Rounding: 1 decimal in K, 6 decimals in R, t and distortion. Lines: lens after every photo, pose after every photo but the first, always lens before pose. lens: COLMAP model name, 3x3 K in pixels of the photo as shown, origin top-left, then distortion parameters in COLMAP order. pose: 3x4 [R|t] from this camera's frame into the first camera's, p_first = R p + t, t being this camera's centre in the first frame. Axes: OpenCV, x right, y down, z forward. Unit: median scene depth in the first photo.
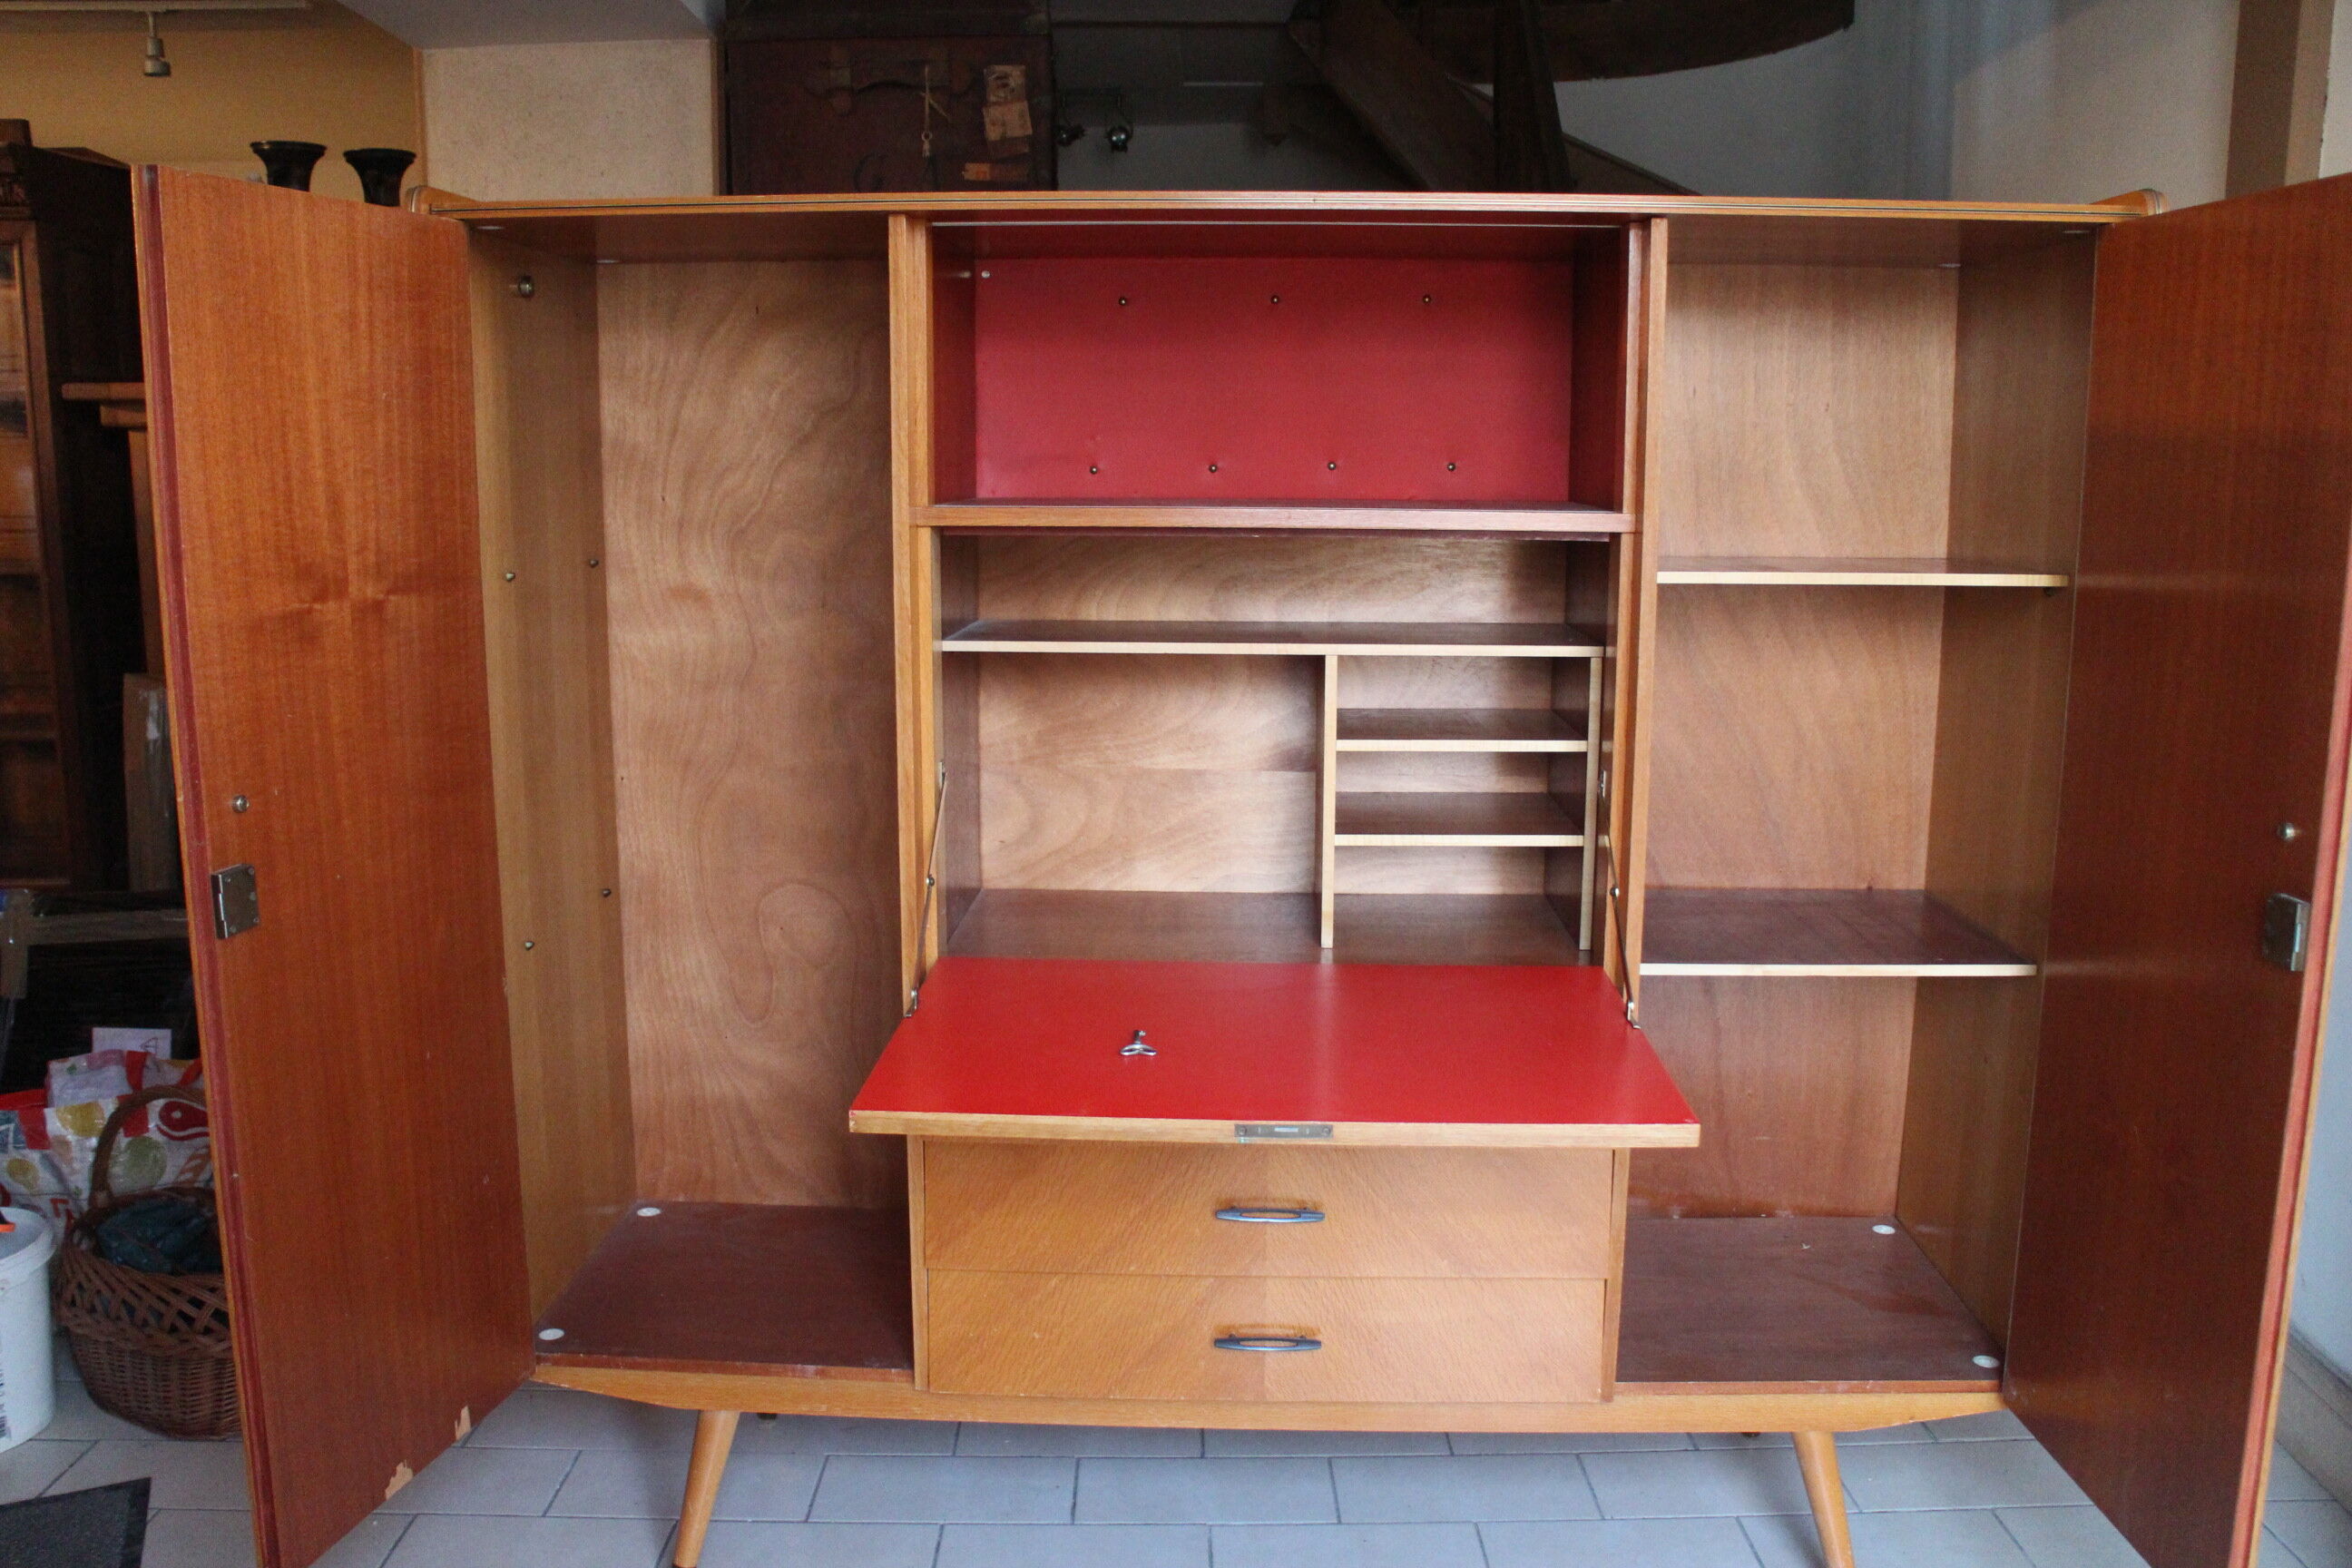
lens RADIAL K [[1915.5, 0, 1170.8], [0, 1915.5, 737.3], [0, 0, 1]] dist [-0.185451, 0.154709]
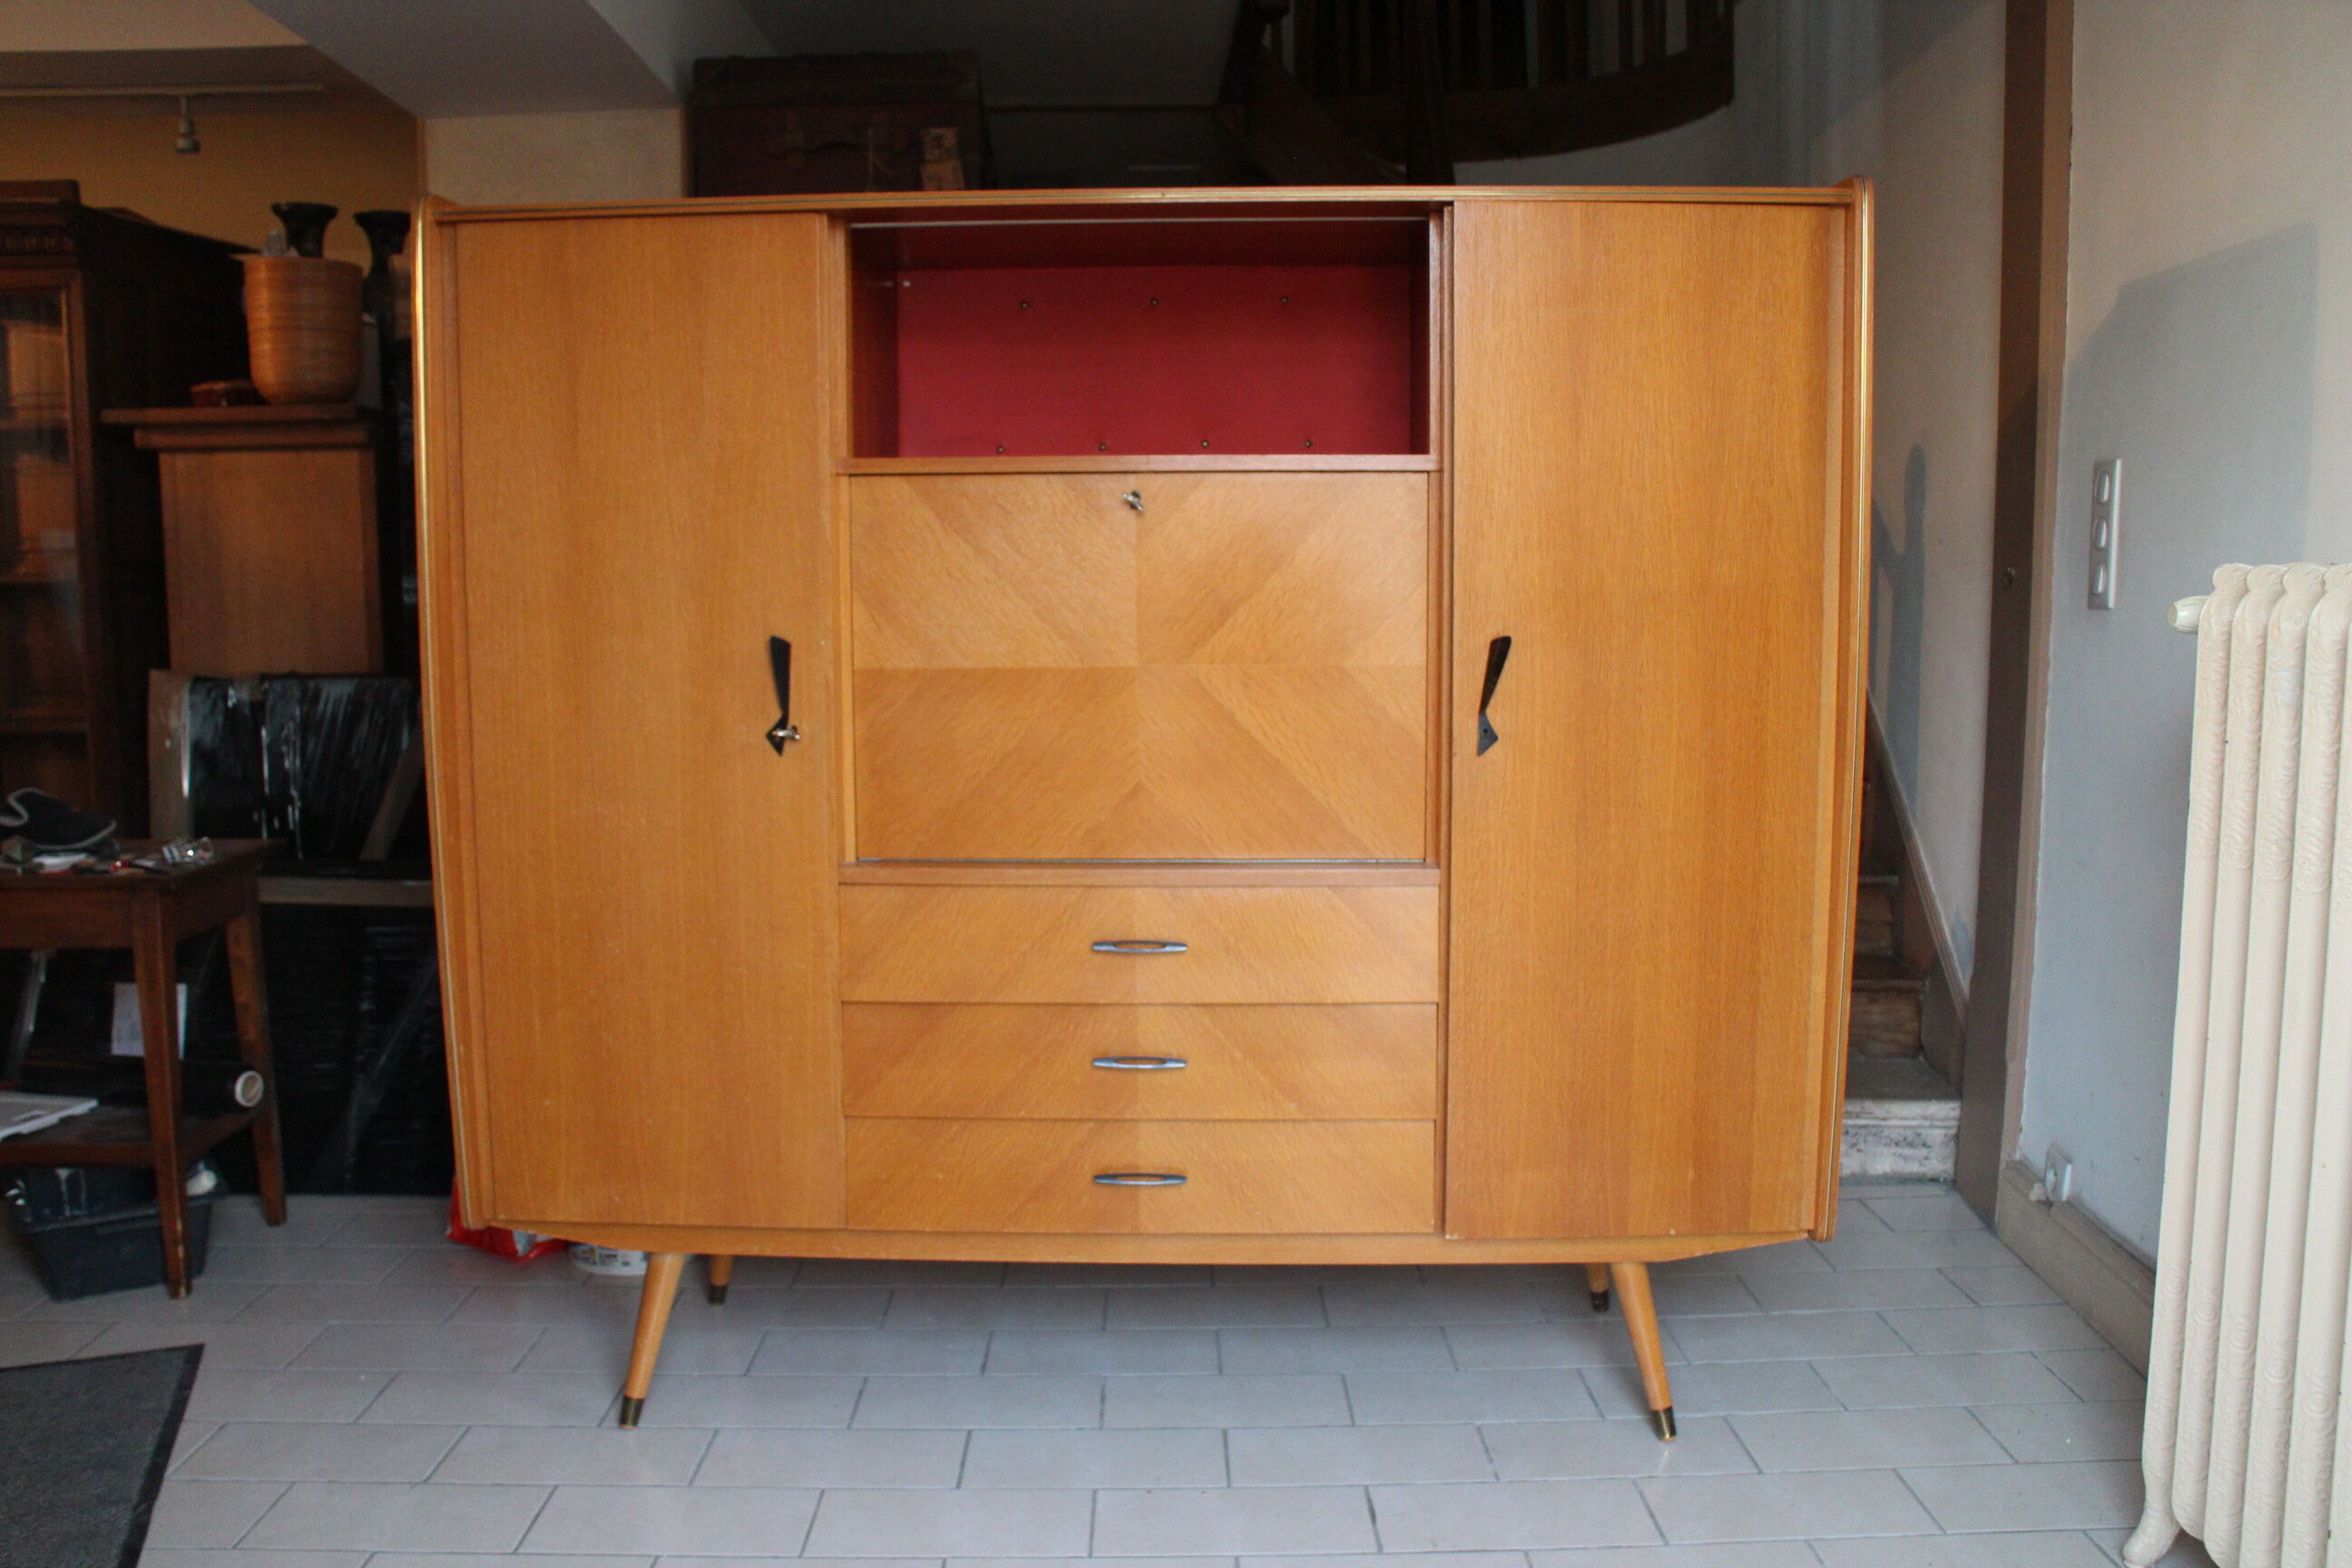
lens RADIAL K [[1915.5, 0, 1170.8], [0, 1915.5, 737.3], [0, 0, 1]] dist [-0.185451, 0.154709]
pose [[0.999956, -0.008754, 0.003487, 0.045769], [0.008955, 0.998013, -0.062374, 0.084275], [-0.002934, 0.062402, 0.998047, -0.114425]]
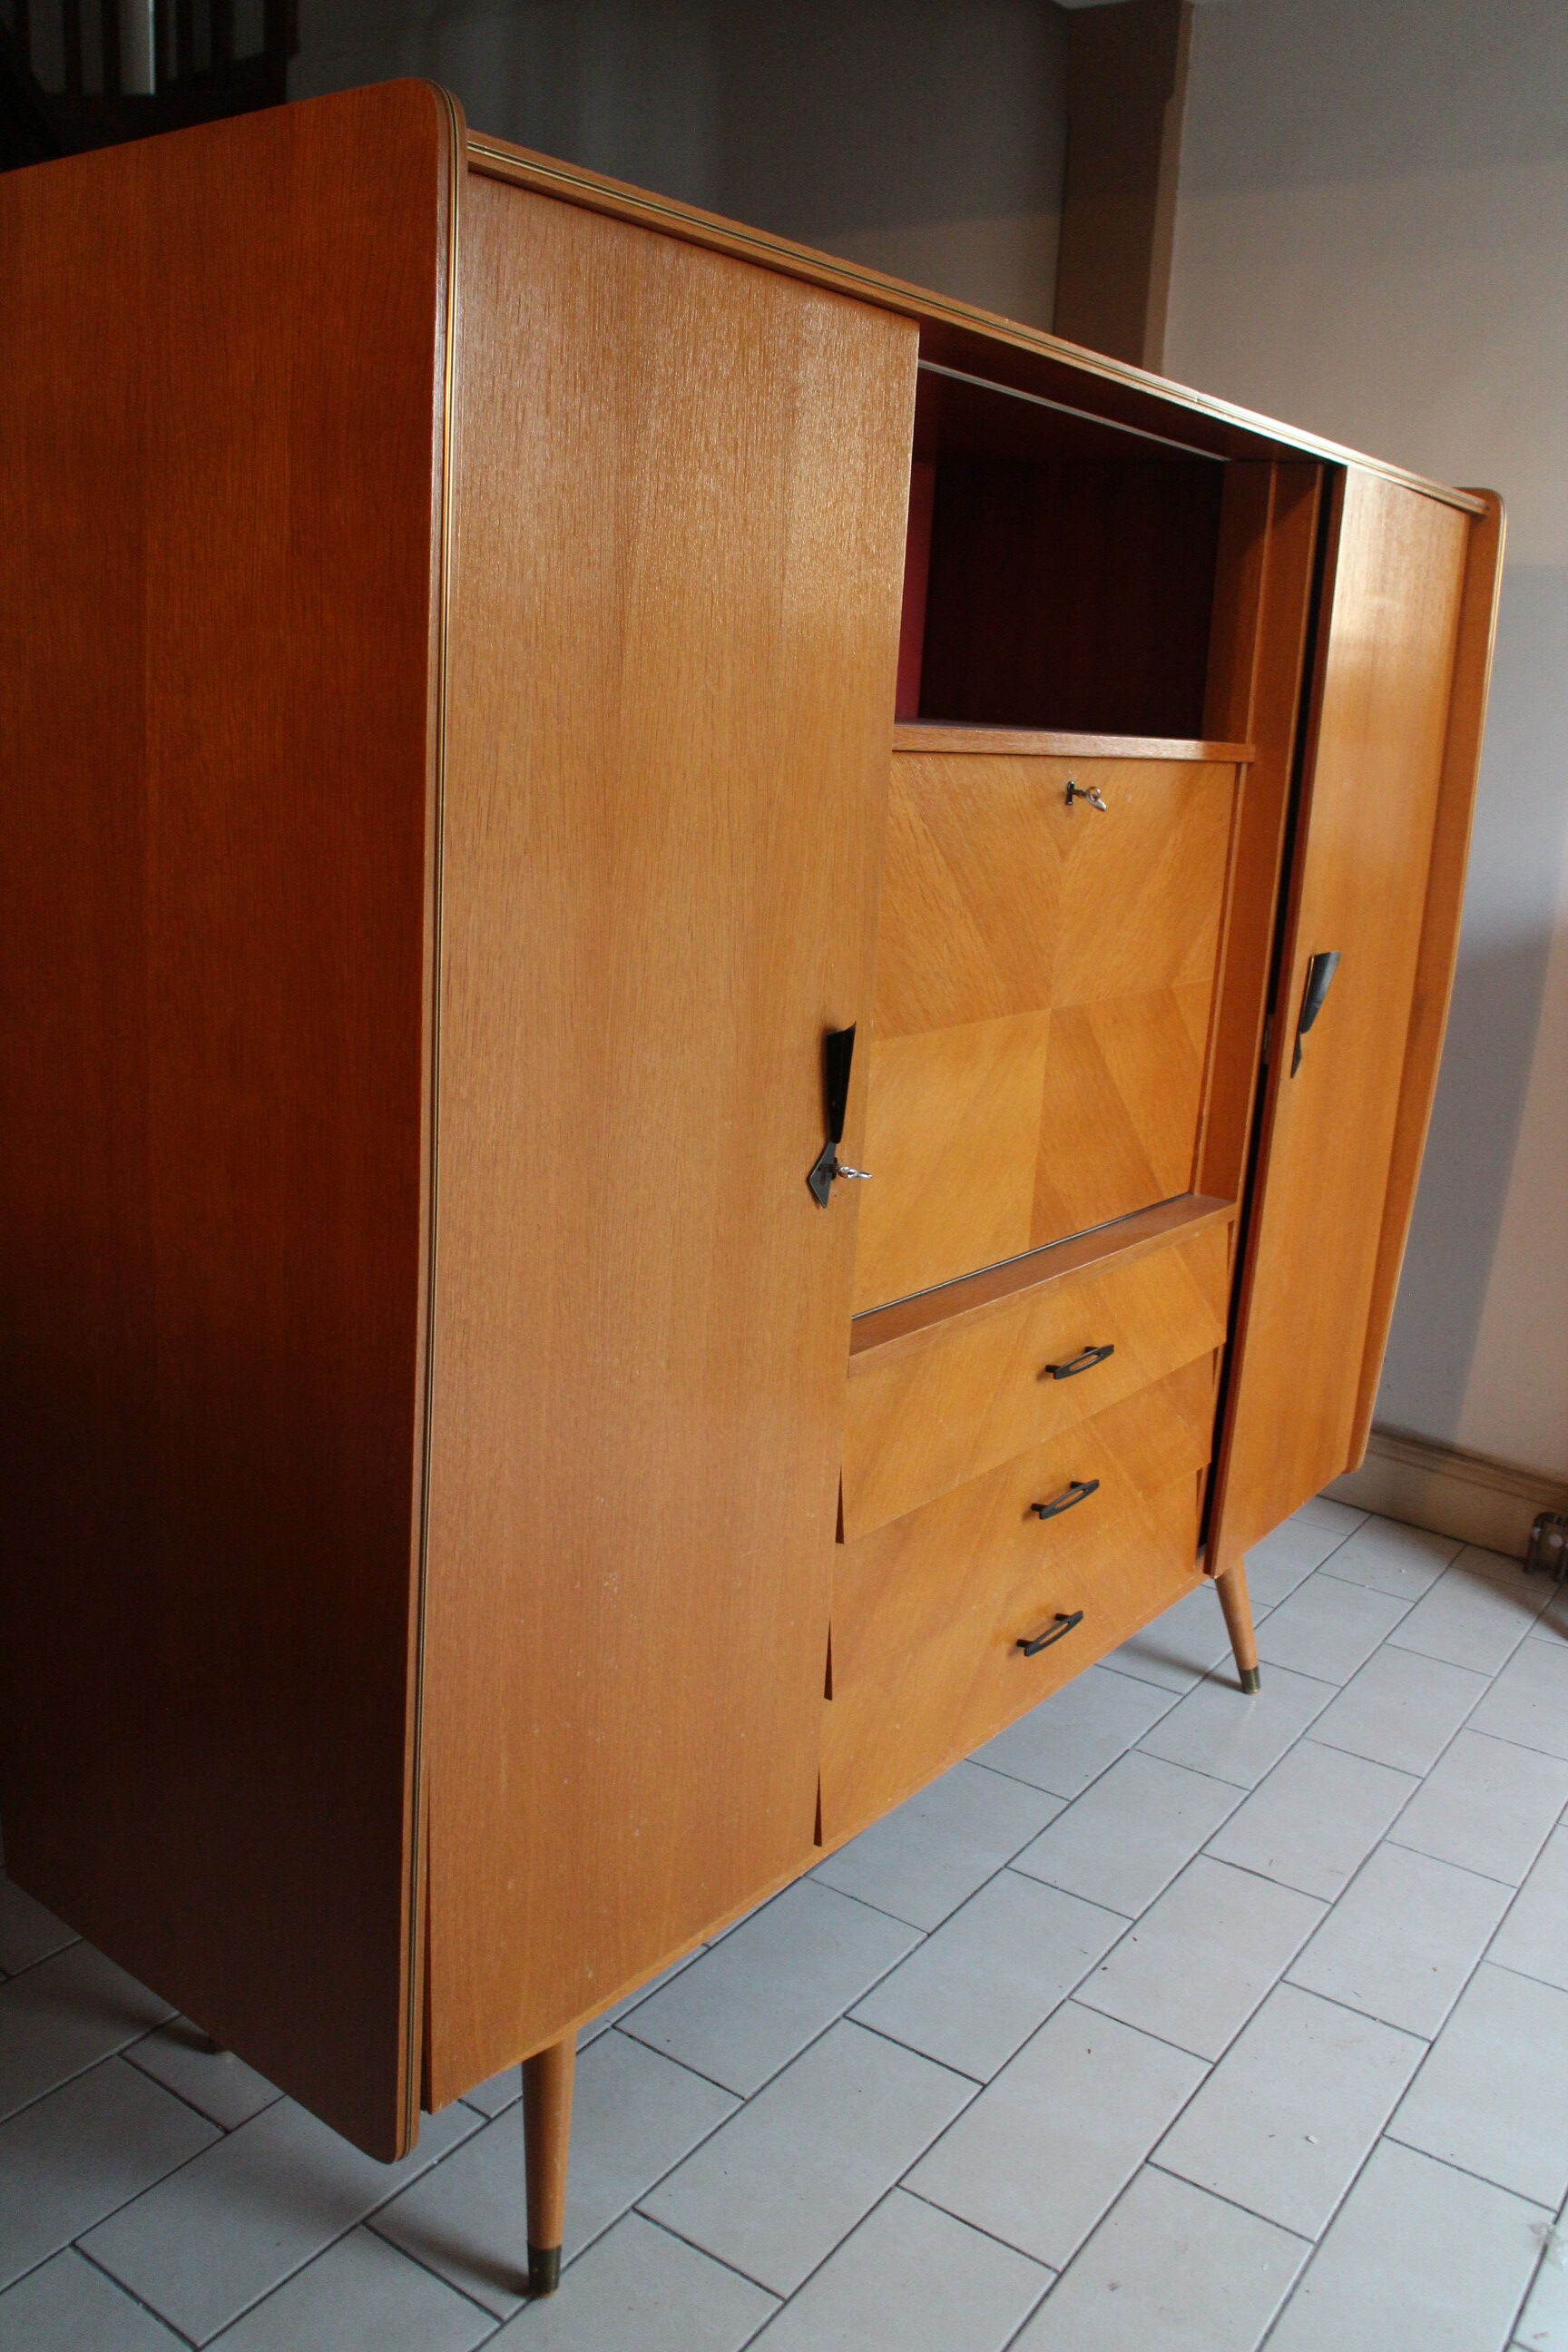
lens RADIAL K [[1915.5, 0, 815.8], [0, 1915.5, 1172.8], [0, 0, 1]] dist [-0.185451, 0.154709]
pose [[0.560244, -0.171016, 0.810481, -0.539443], [0.076674, 0.984961, 0.154832, -0.049506], [-0.824771, -0.024601, 0.564931, 0.416088]]
